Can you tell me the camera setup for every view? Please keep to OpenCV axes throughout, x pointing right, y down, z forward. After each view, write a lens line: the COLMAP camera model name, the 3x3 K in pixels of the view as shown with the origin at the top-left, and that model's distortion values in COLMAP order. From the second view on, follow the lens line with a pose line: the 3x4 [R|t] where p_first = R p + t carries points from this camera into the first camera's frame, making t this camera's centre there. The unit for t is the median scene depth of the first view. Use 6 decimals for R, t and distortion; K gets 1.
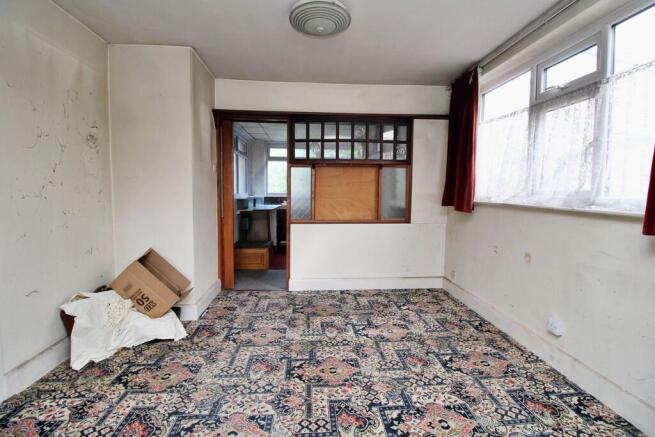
lens RADIAL K [[298.9, 0, 327.5], [0, 298.9, 218.5], [0, 0, 1]] dist [-0.031614, -0.000726]
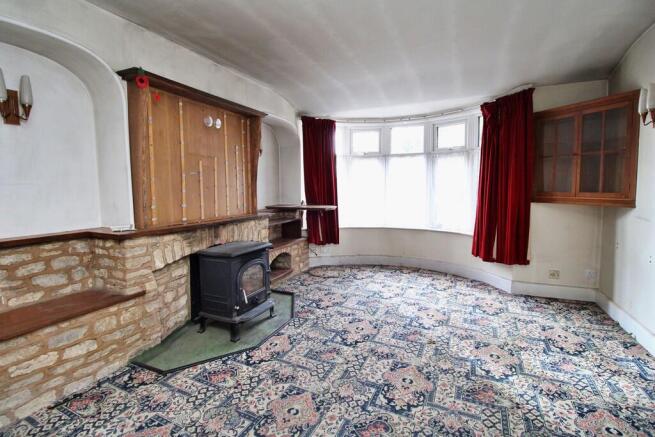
lens RADIAL K [[298.9, 0, 327.5], [0, 298.9, 218.5], [0, 0, 1]] dist [-0.031614, -0.000726]
pose [[0.503305, -0.098072, 0.858525, -0.289234], [0.096823, 0.993682, 0.056750, -0.026652], [-0.858667, 0.054562, 0.509621, 0.237199]]
